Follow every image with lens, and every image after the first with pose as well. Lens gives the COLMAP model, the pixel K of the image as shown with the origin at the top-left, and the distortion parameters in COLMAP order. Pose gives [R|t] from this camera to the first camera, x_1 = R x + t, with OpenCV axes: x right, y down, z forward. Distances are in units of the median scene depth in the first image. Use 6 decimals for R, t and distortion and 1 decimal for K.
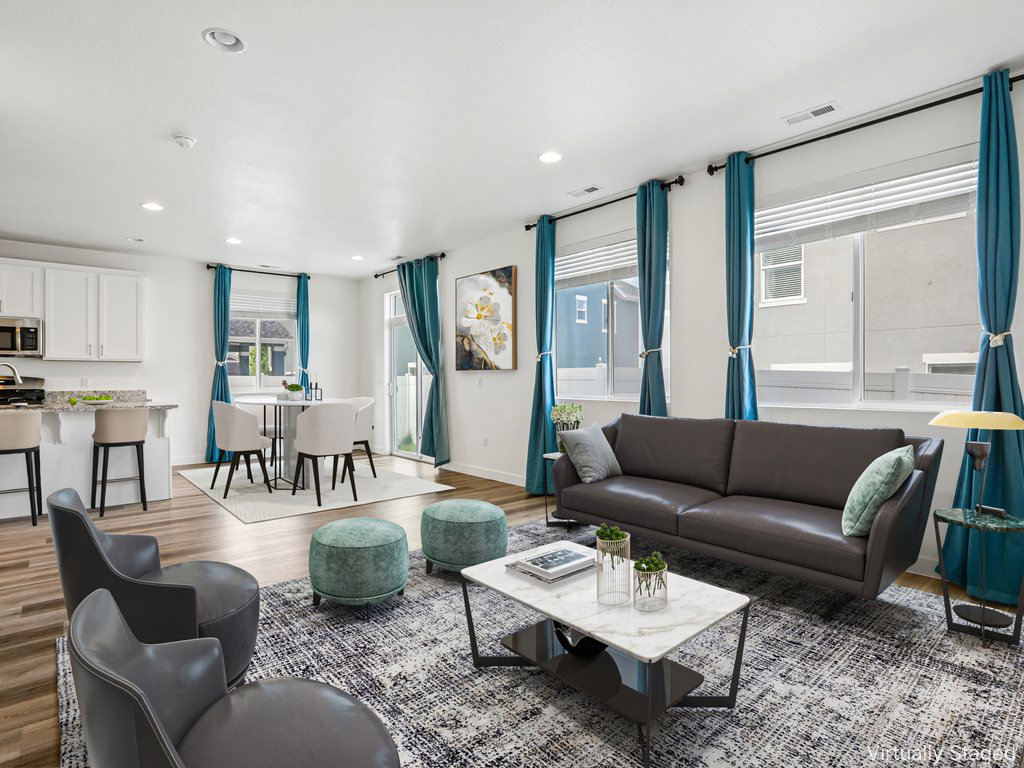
lens RADIAL K [[543.3, 0, 512.0], [0, 543.3, 384.0], [0, 0, 1]] dist [-0.034904, -0.000549]
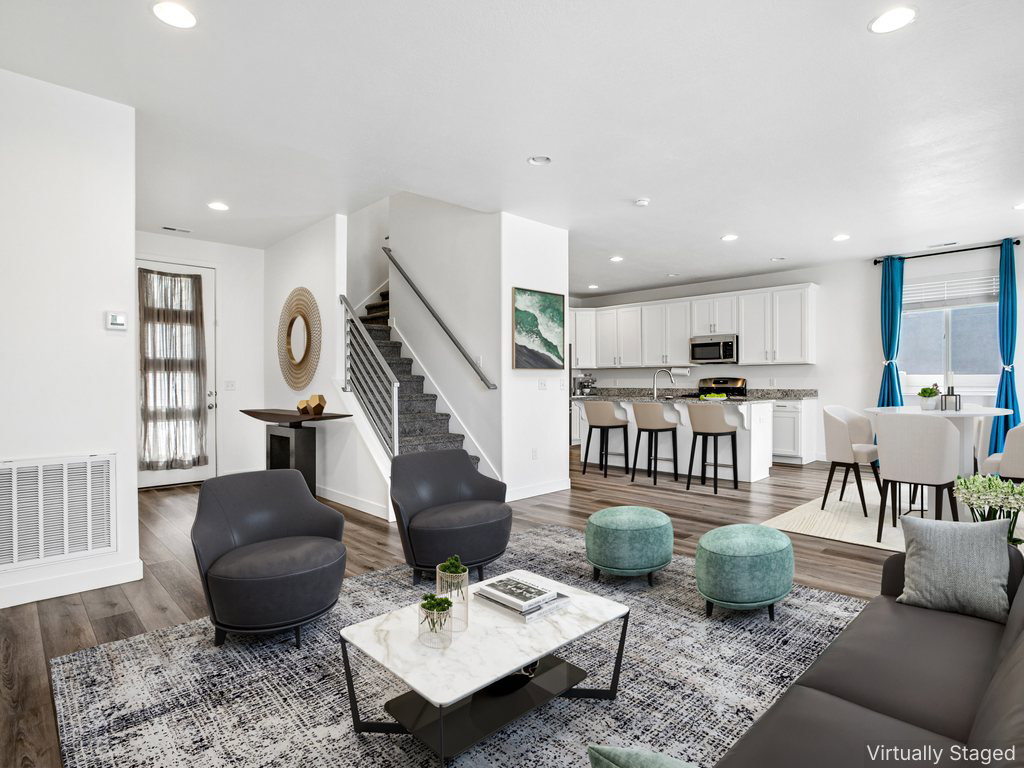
lens RADIAL K [[539.1, 0, 512.0], [0, 539.1, 384.0], [0, 0, 1]] dist [-0.045897, 0.001218]
pose [[0.047029, 0.002758, -0.998890, 0.650500], [-0.008048, 0.999965, 0.002382, 0.003923], [0.998861, 0.007927, 0.047050, 0.586586]]
